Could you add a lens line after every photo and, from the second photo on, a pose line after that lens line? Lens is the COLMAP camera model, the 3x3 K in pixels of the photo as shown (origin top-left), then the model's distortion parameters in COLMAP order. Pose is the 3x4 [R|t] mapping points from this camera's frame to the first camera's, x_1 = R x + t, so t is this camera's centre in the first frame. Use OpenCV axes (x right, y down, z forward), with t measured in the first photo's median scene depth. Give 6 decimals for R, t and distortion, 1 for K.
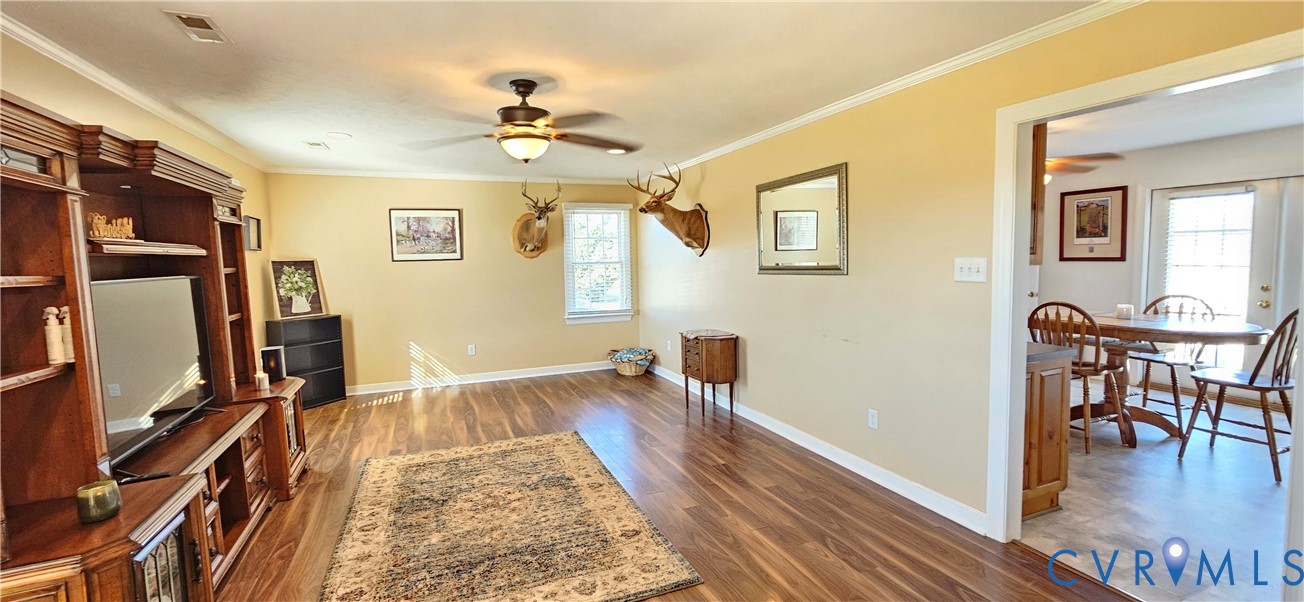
lens RADIAL K [[537.7, 0, 650.6], [0, 537.7, 297.9], [0, 0, 1]] dist [0.002256, 0.000231]
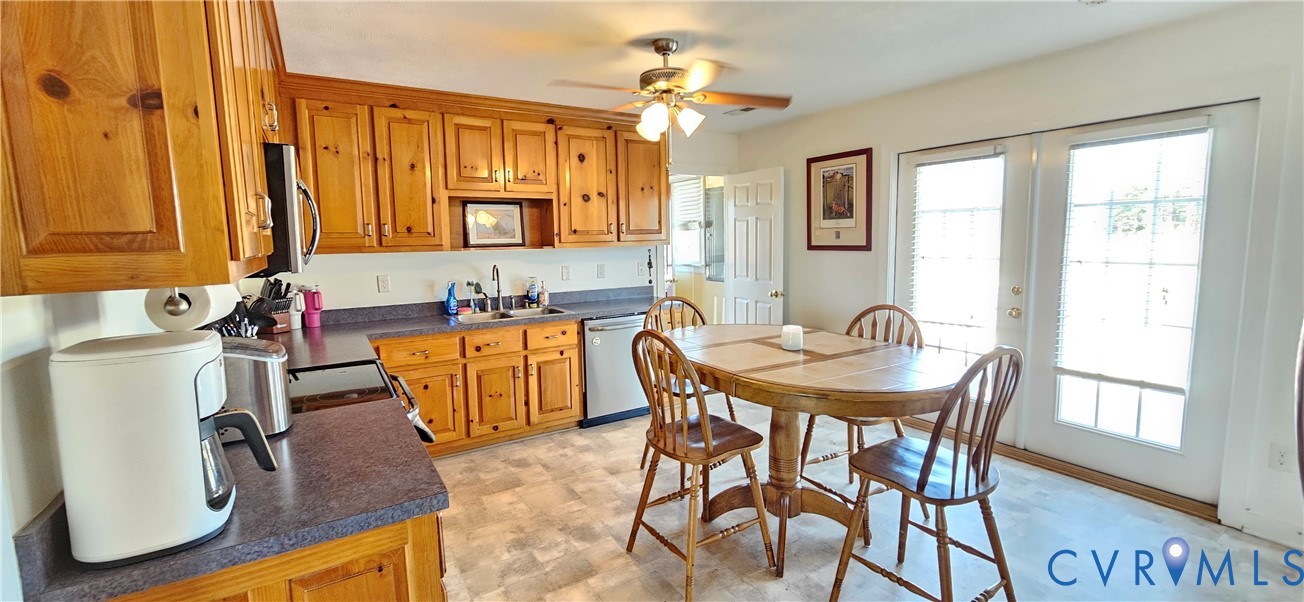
lens RADIAL K [[537.7, 0, 653.1], [0, 537.7, 298.7], [0, 0, 1]] dist [0.002256, 0.000231]
pose [[0.986445, -0.018789, 0.163015, 0.457160], [0.012954, 0.999239, 0.036783, -0.033072], [-0.163582, -0.034173, 0.985938, 0.311819]]
